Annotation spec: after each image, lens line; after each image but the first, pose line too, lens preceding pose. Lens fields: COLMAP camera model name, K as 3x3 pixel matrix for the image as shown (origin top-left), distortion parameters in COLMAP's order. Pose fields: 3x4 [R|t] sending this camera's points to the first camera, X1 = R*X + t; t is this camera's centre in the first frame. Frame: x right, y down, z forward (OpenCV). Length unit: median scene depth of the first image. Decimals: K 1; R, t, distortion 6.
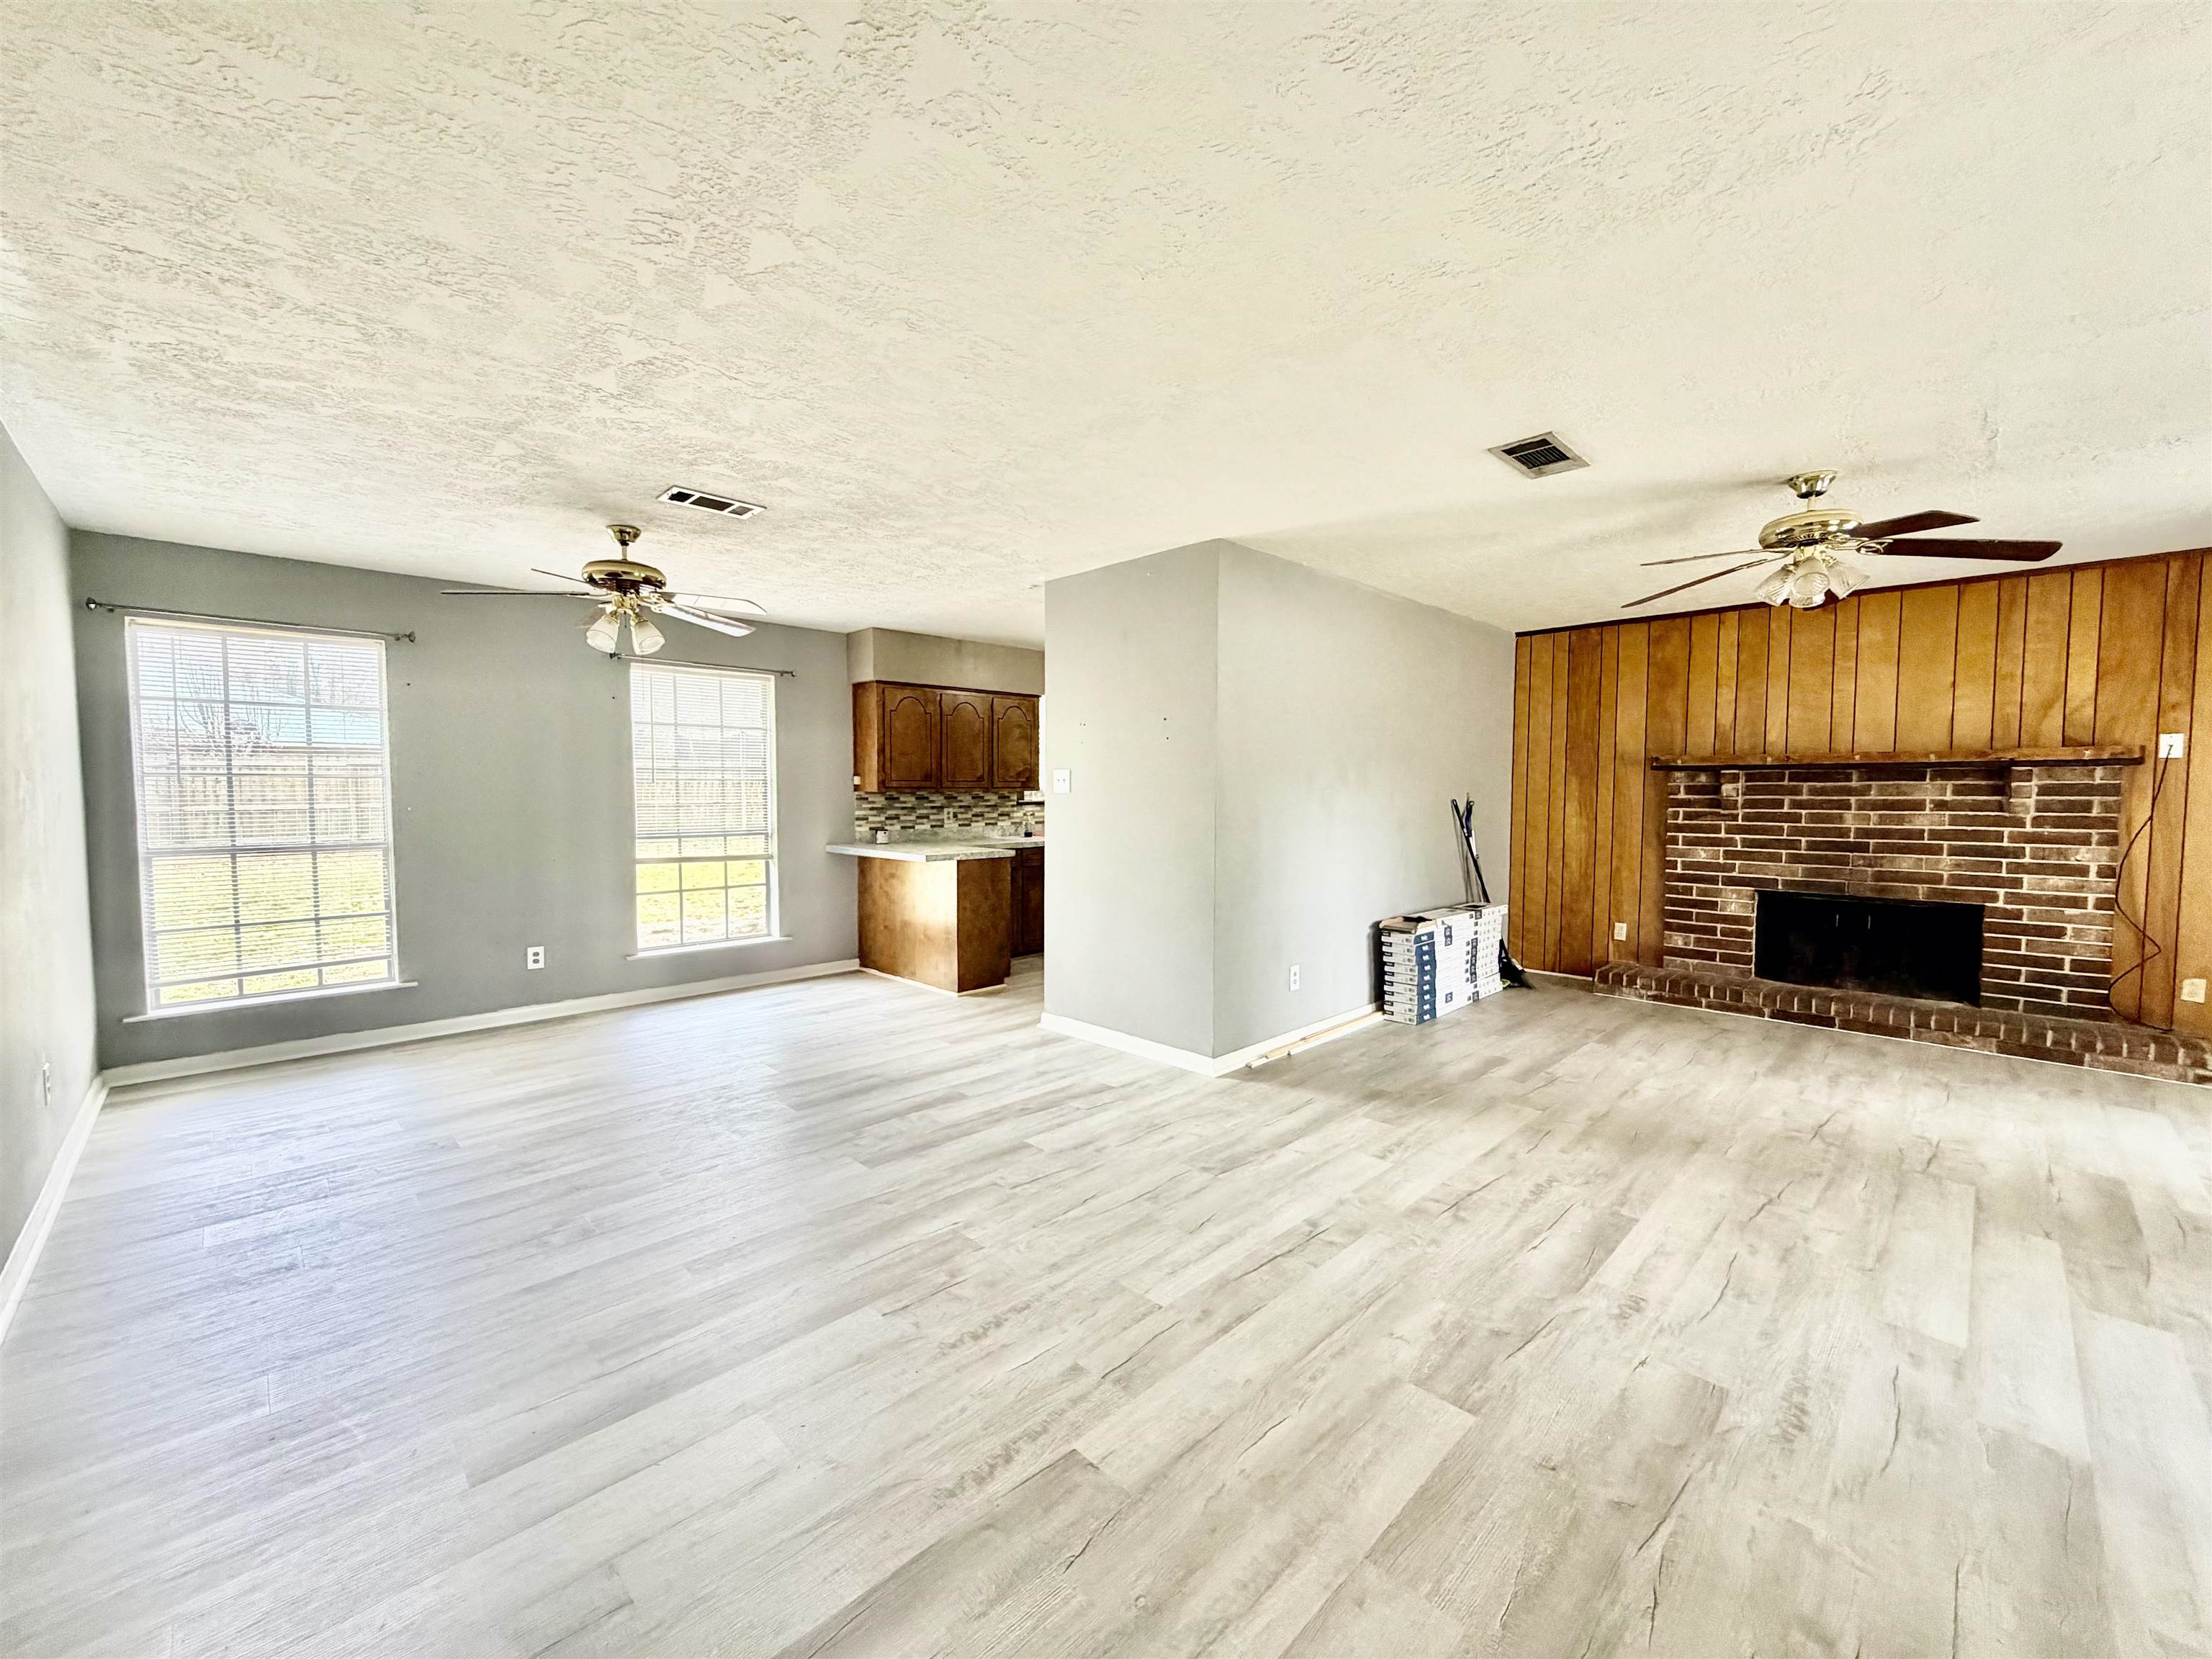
lens RADIAL K [[882.3, 0, 1093.5], [0, 882.3, 829.3], [0, 0, 1]] dist [-0.001110, 0.000318]
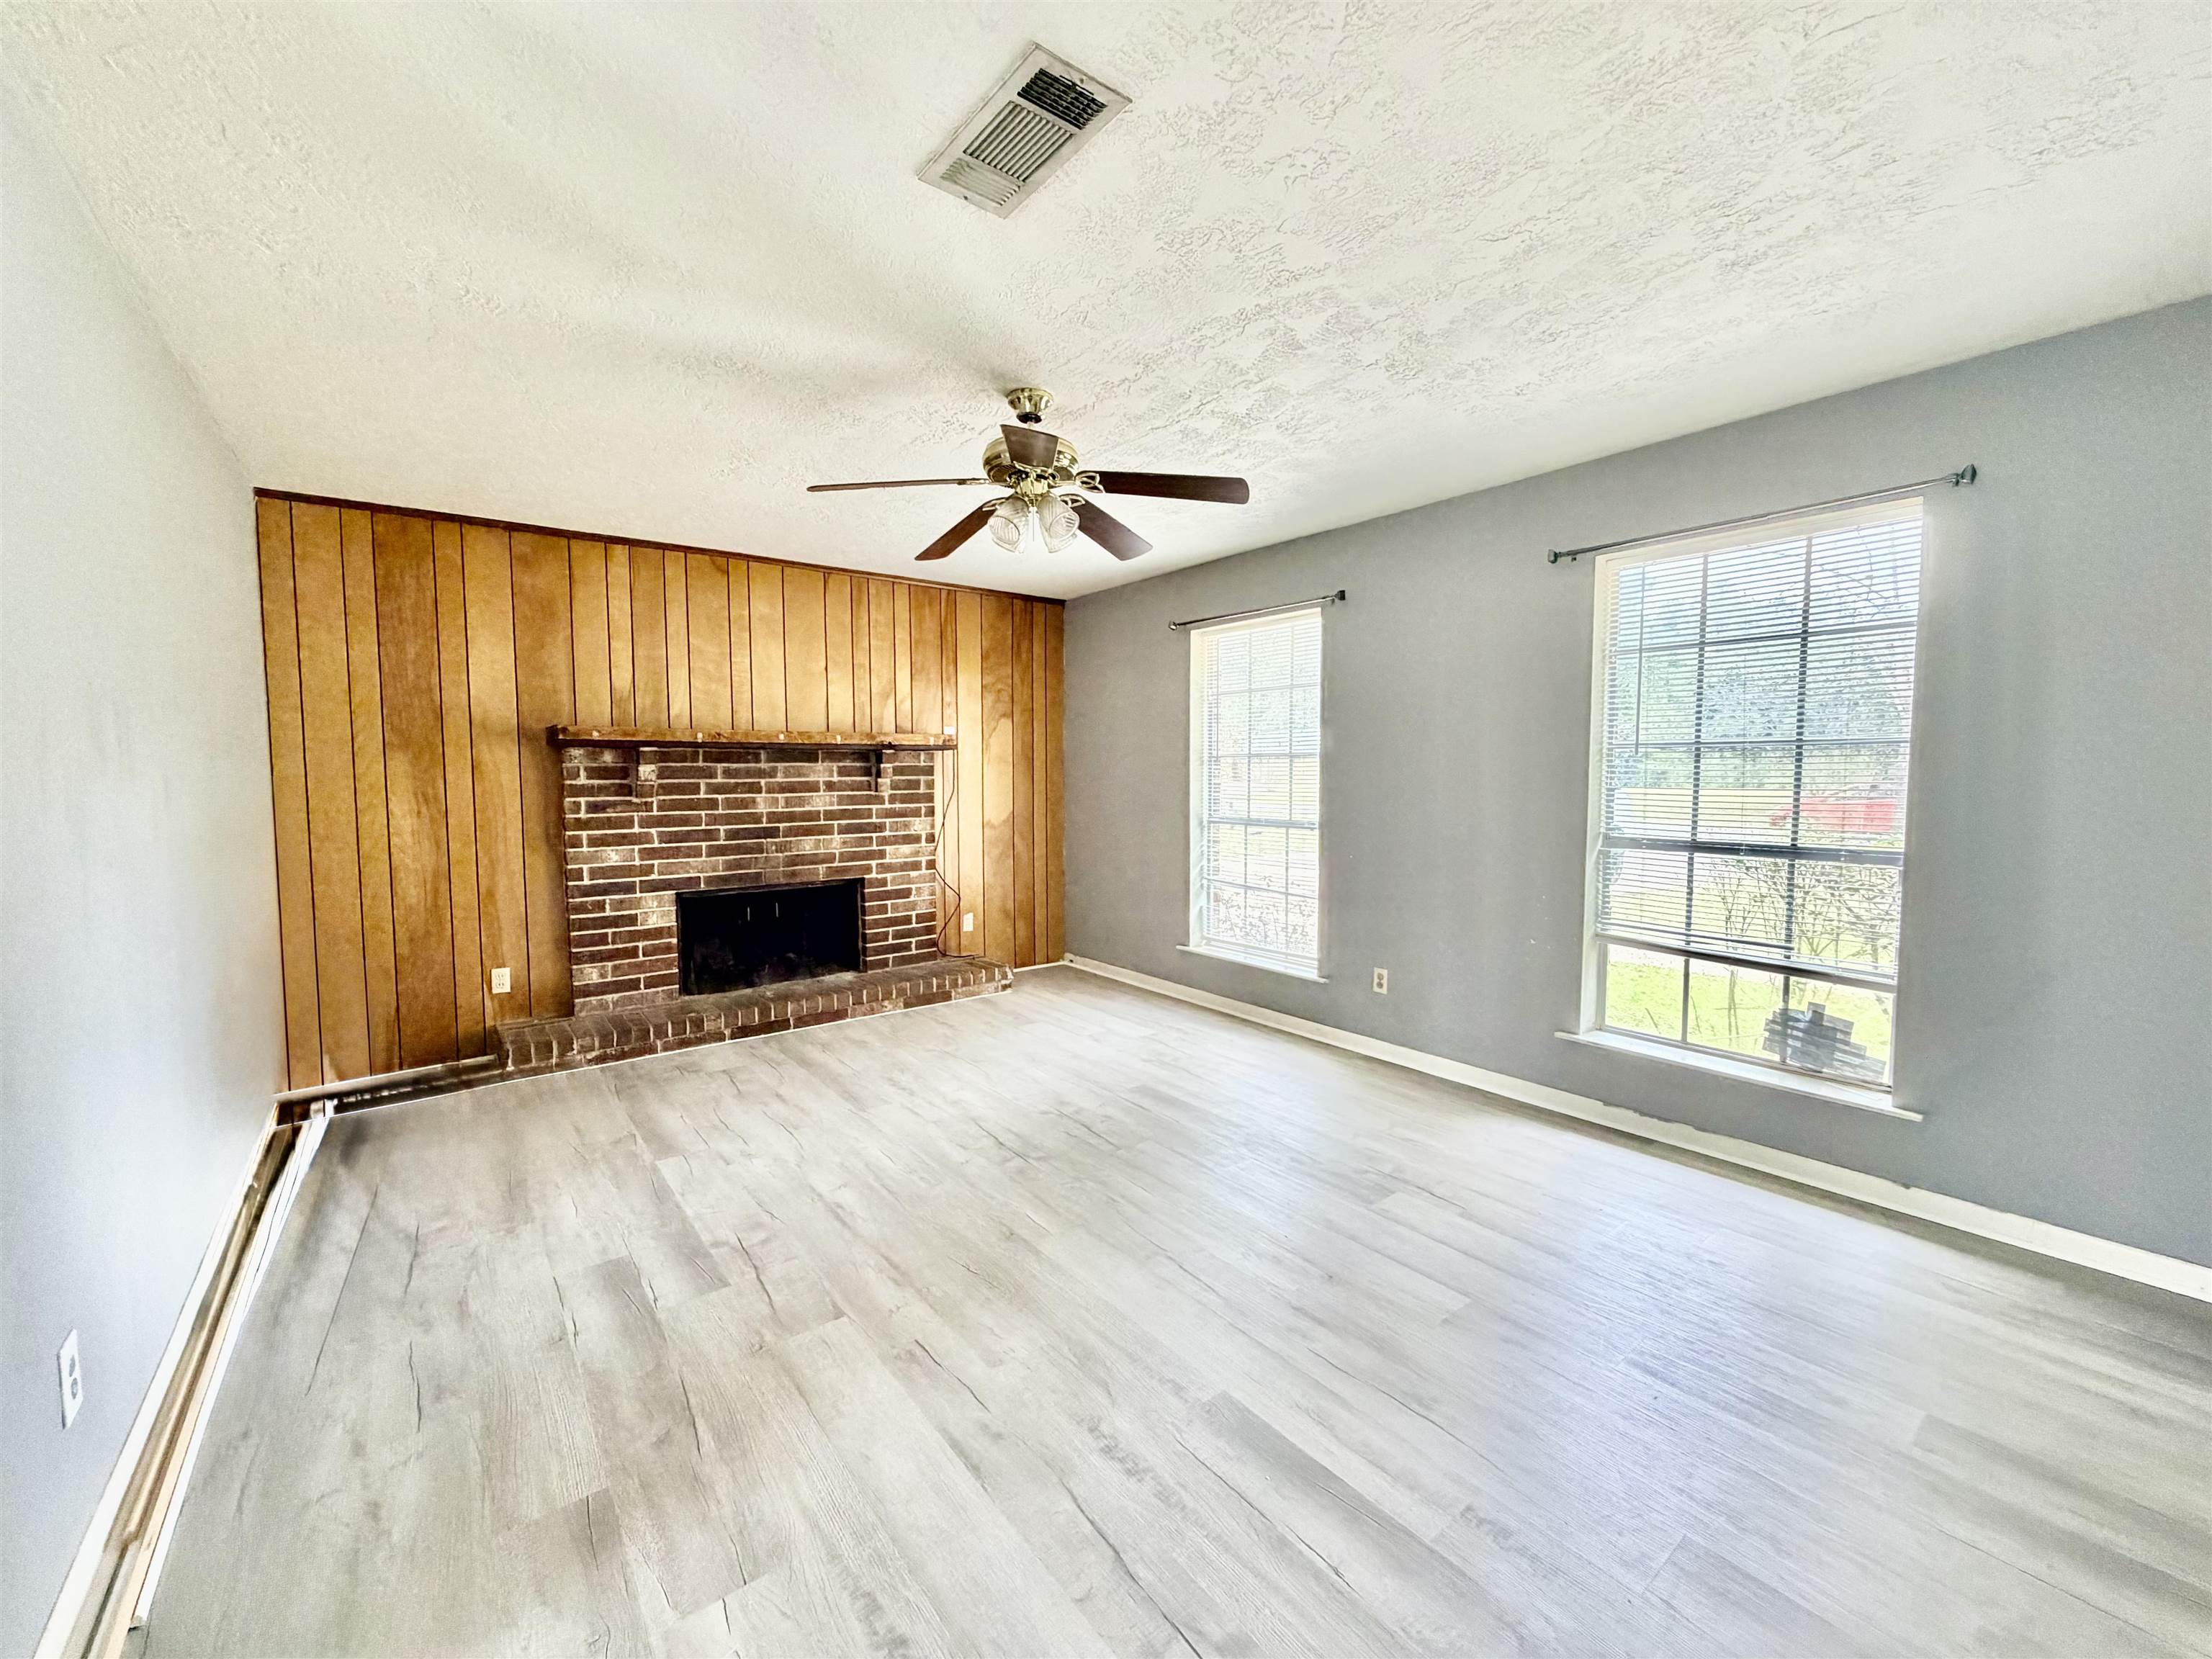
lens RADIAL K [[882.3, 0, 1094.7], [0, 882.3, 827.5], [0, 0, 1]] dist [-0.001110, 0.000318]
pose [[0.112040, -0.065406, 0.991549, -0.030117], [0.051512, 0.996872, 0.059937, -0.027848], [-0.992368, 0.044361, 0.115059, 0.639177]]
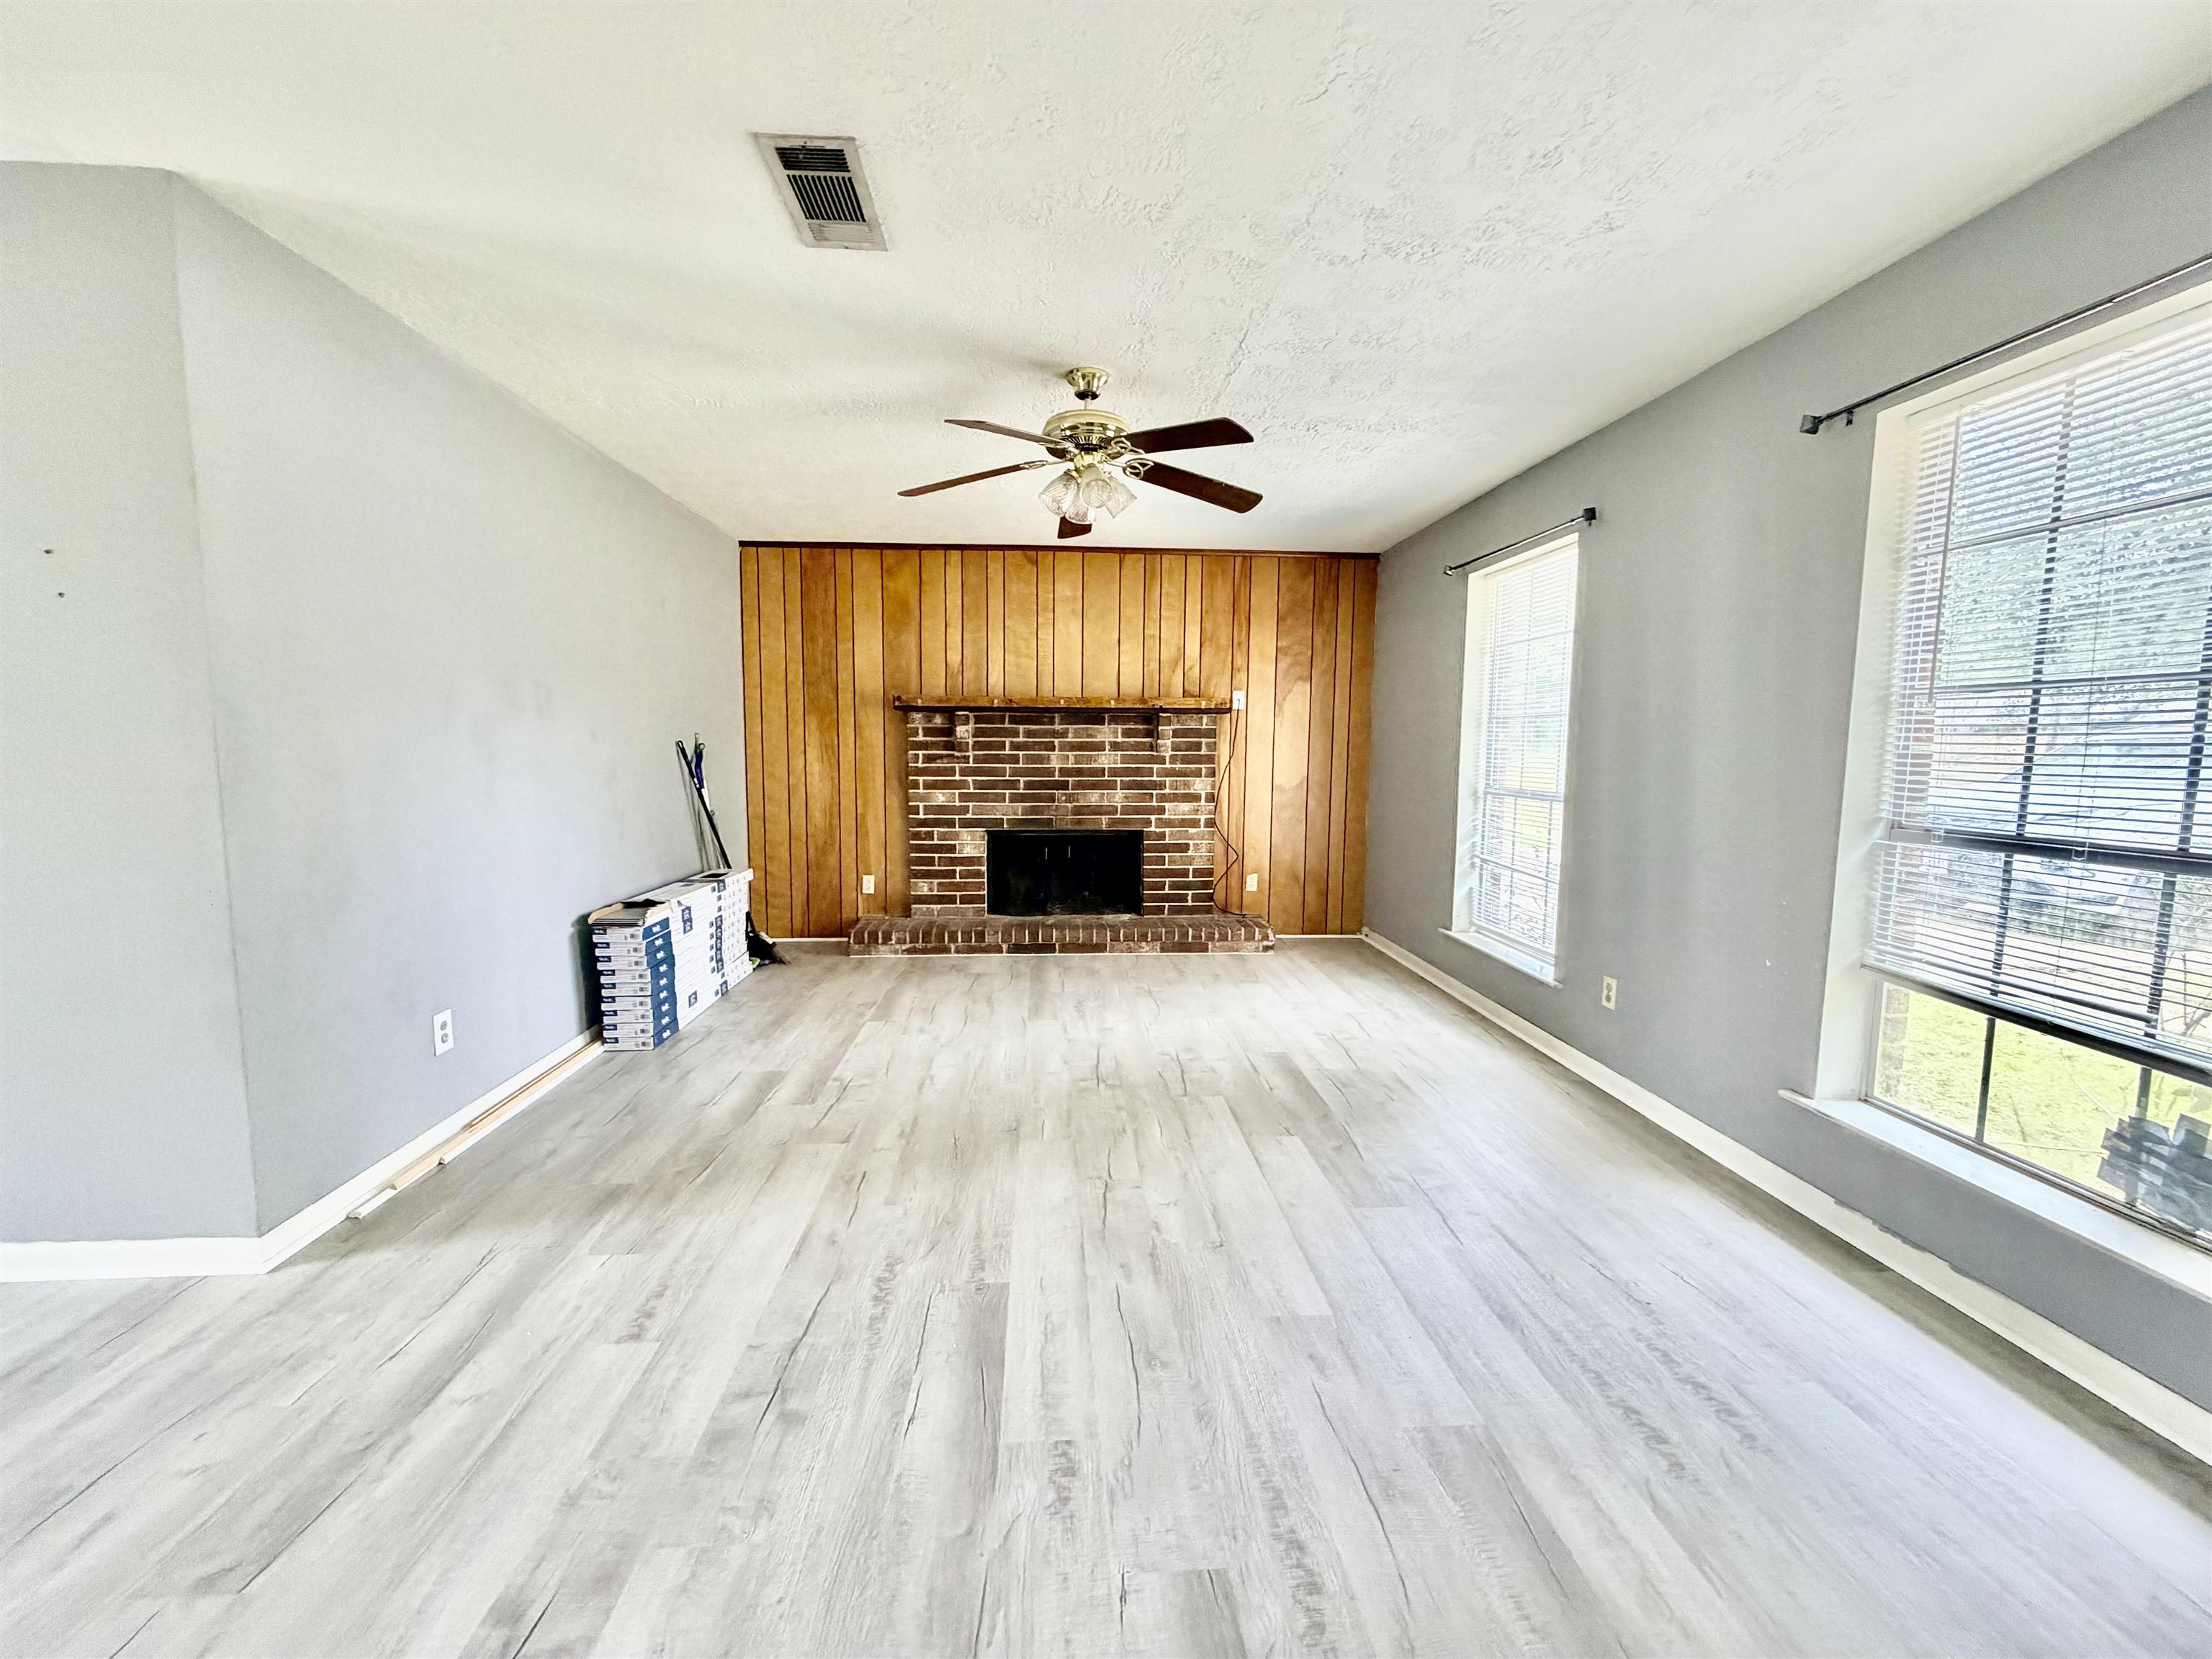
lens RADIAL K [[882.3, 0, 1102.0], [0, 882.3, 826.8], [0, 0, 1]] dist [-0.001110, 0.000318]
pose [[0.650001, -0.067889, 0.756895, 0.079921], [0.029589, 0.997507, 0.064061, 0.003835], [-0.759357, -0.019244, 0.650390, 0.290316]]
